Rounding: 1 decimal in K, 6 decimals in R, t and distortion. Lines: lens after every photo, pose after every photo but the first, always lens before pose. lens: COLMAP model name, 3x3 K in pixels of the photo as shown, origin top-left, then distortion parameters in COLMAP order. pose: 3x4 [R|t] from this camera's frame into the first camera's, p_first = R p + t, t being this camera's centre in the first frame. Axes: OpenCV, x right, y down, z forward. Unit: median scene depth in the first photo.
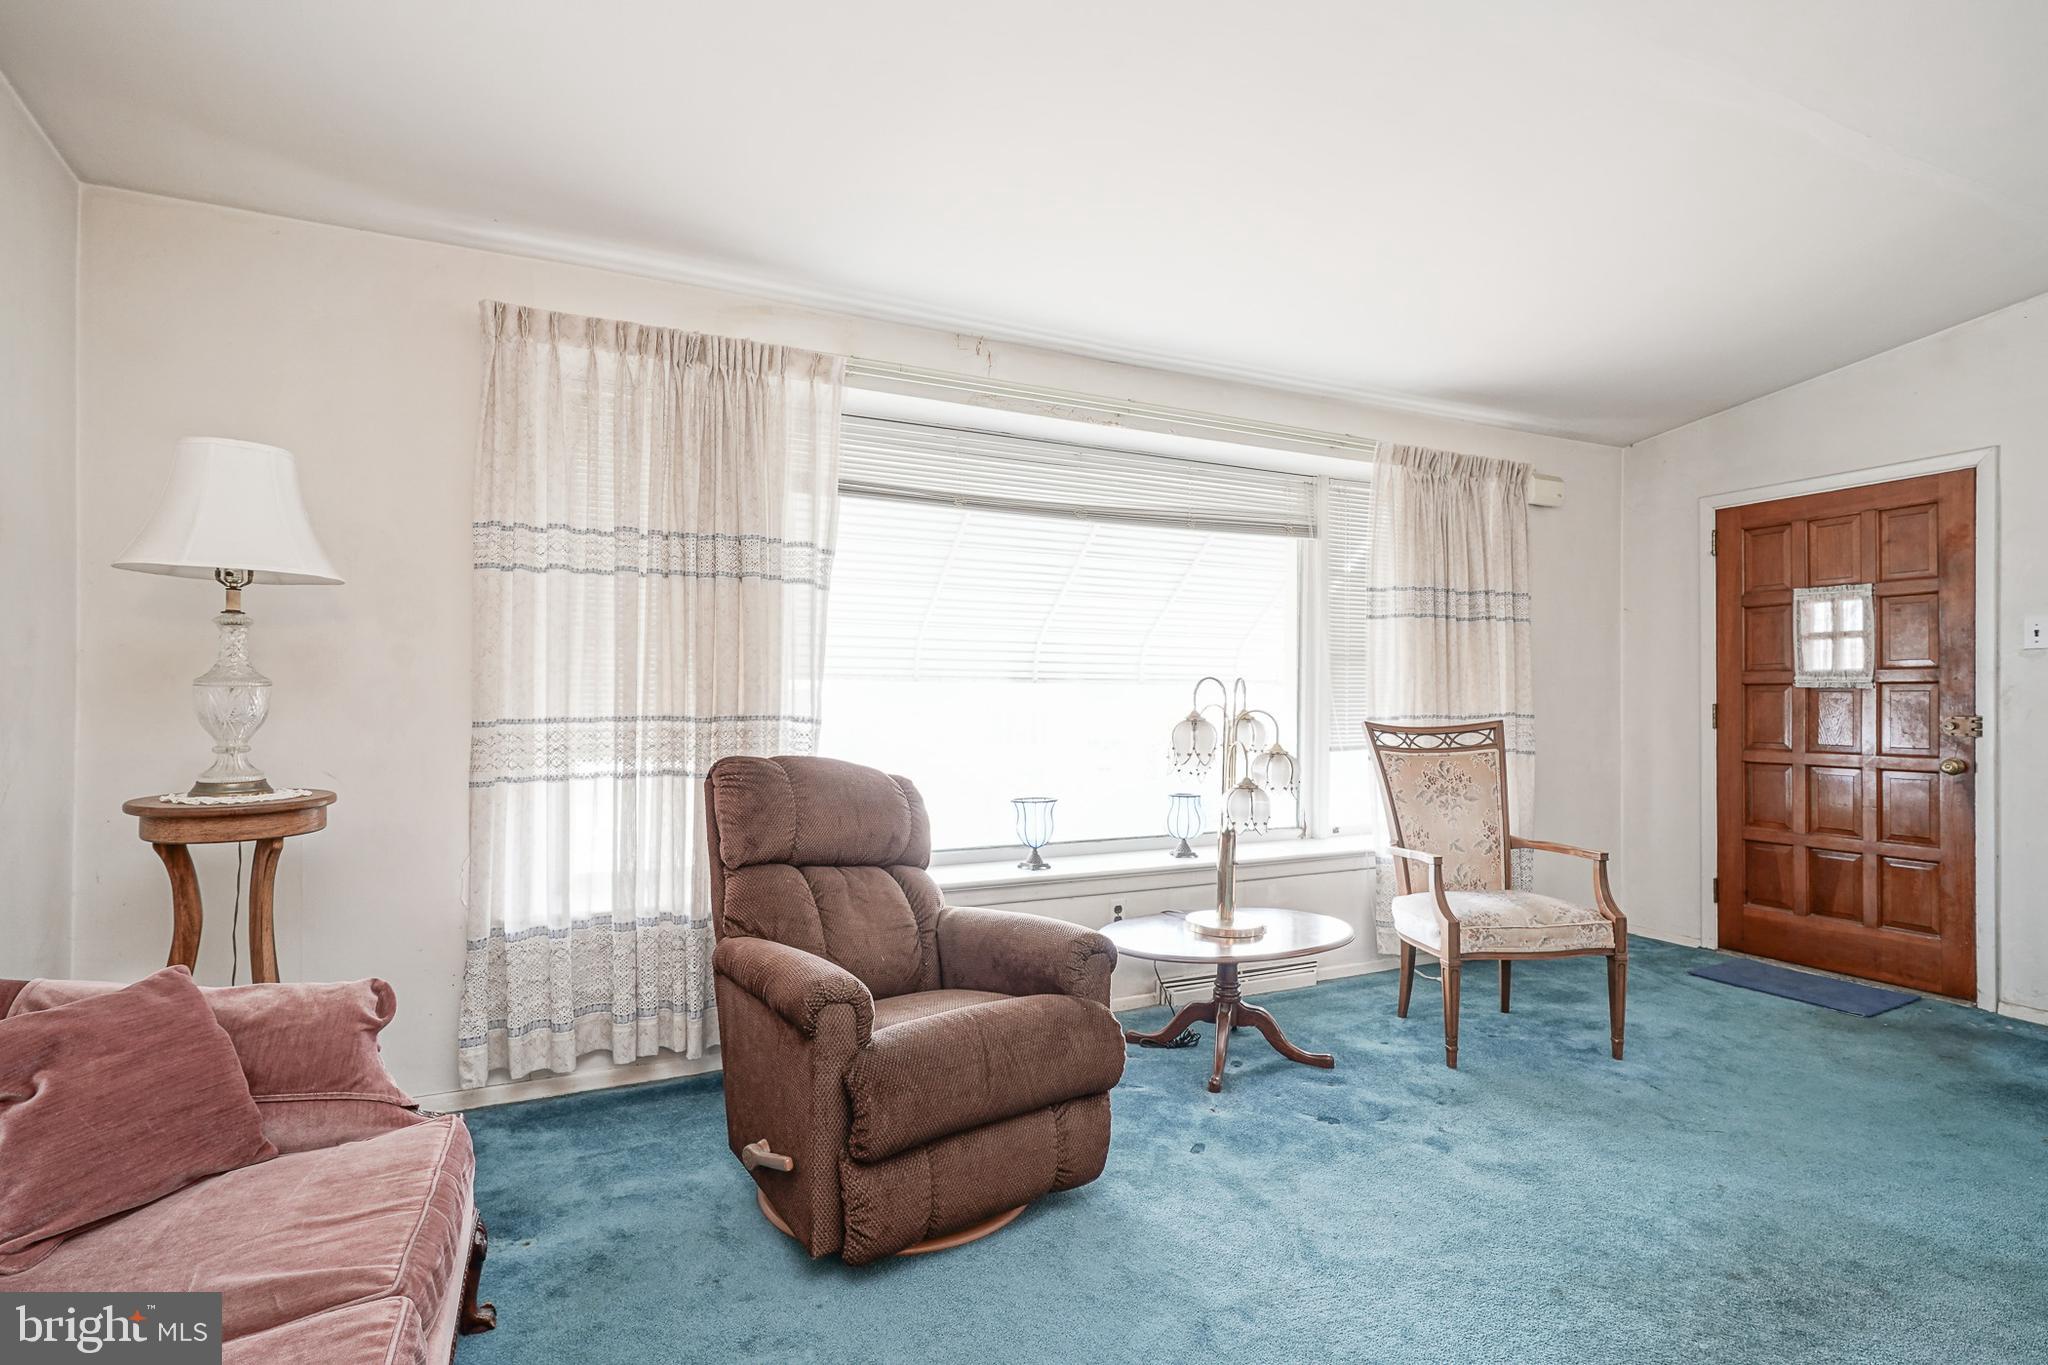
lens RADIAL K [[990.8, 0, 1037.0], [0, 990.8, 641.8], [0, 0, 1]] dist [-0.013950, 0.008244]
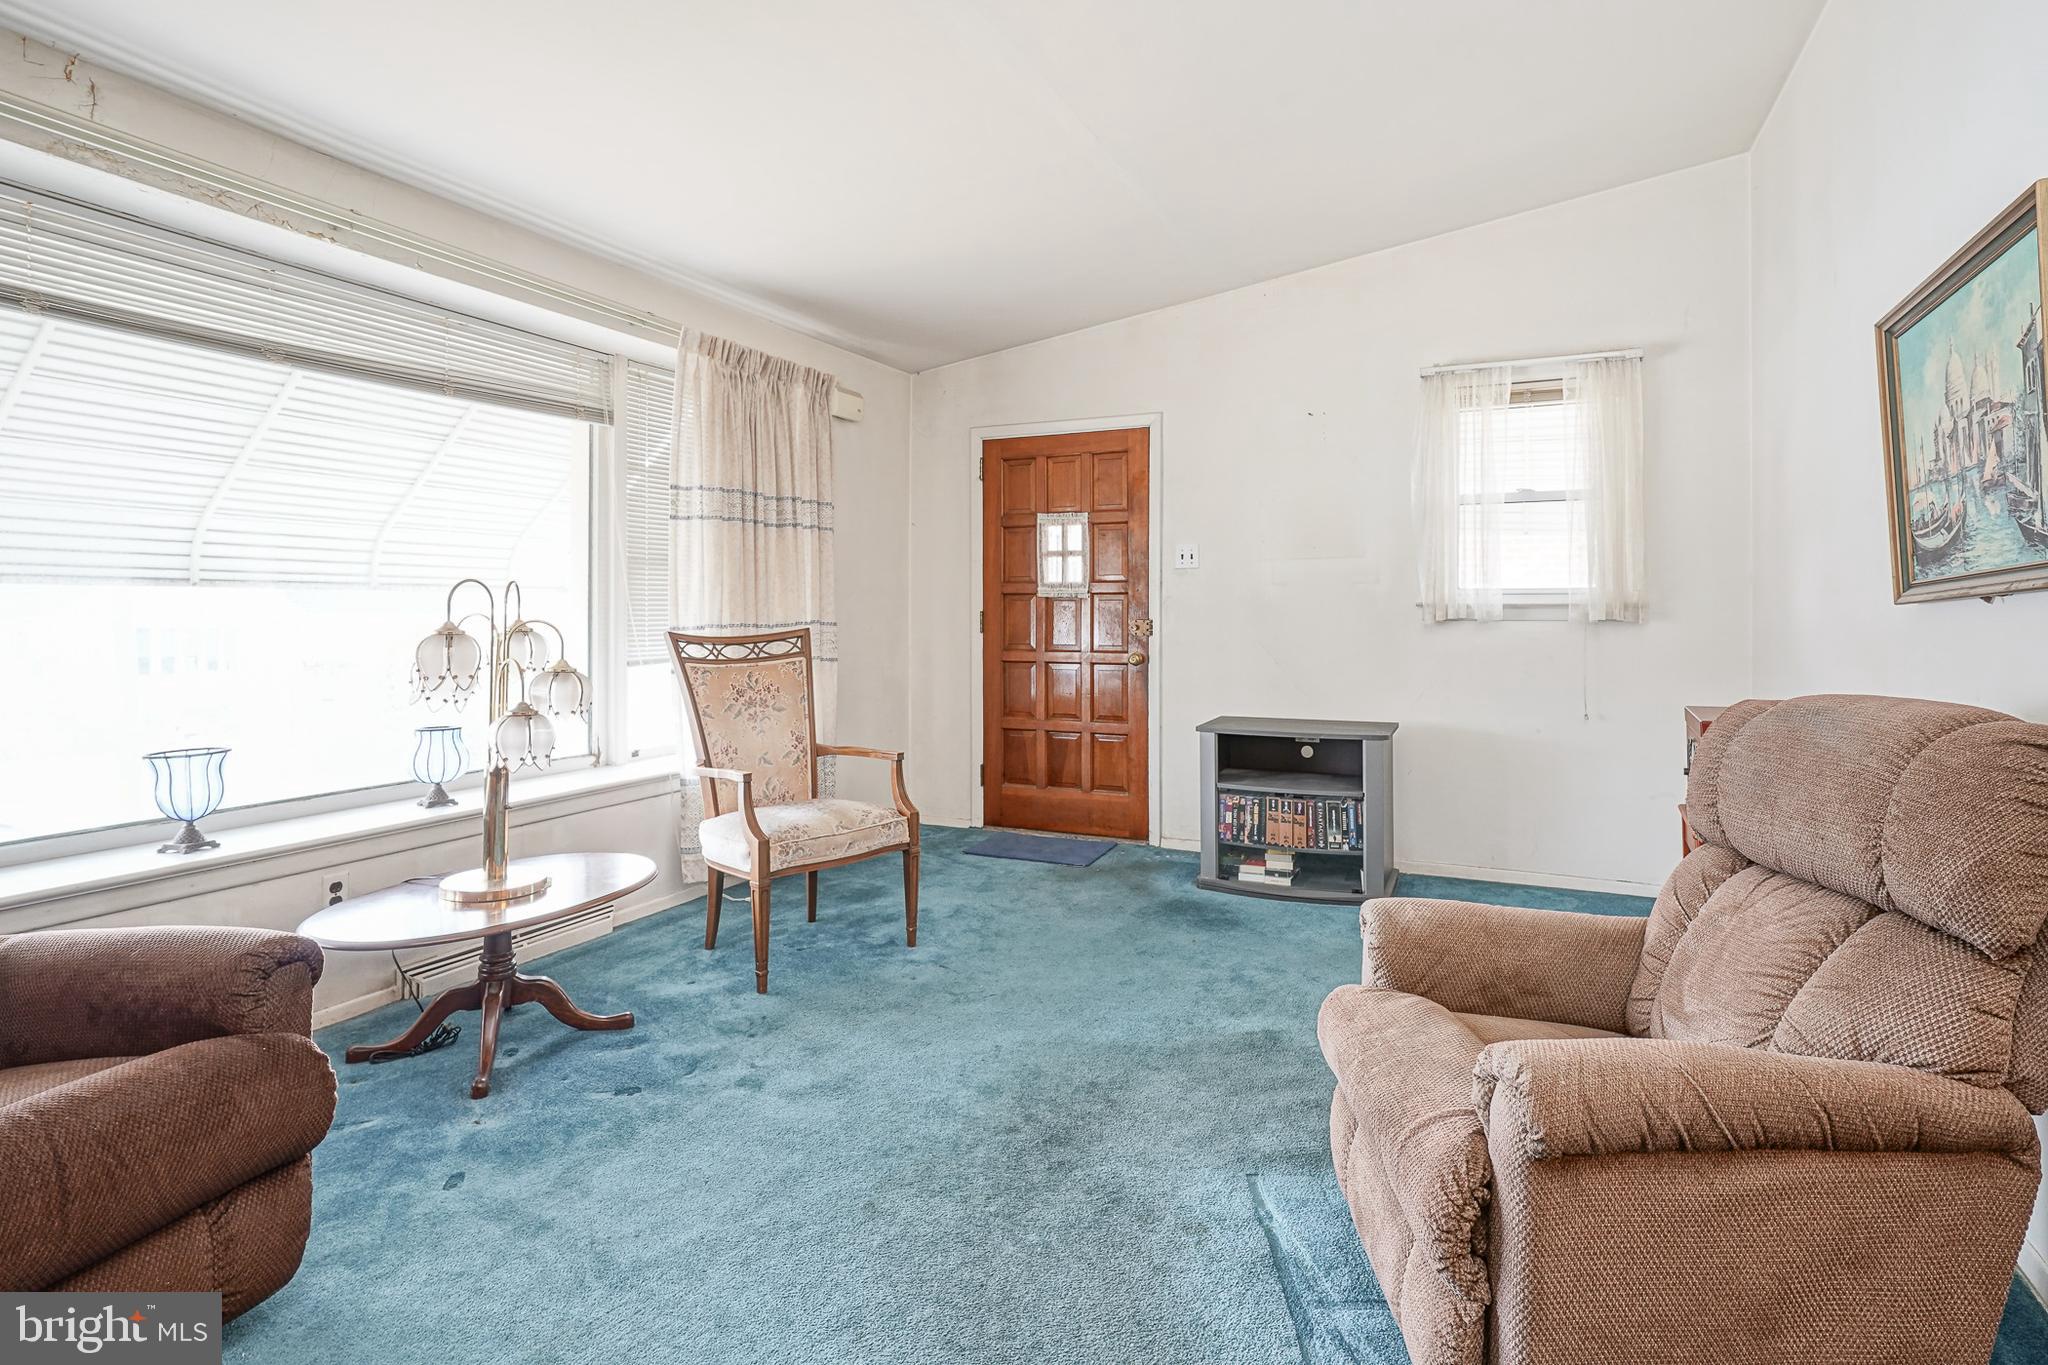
lens RADIAL K [[990.8, 0, 1037.0], [0, 990.8, 641.8], [0, 0, 1]] dist [-0.013950, 0.008244]
pose [[0.778270, -0.023973, 0.627472, 0.031199], [-0.032423, 0.996404, 0.078283, 0.009570], [-0.627092, -0.081270, 0.774694, 0.104056]]
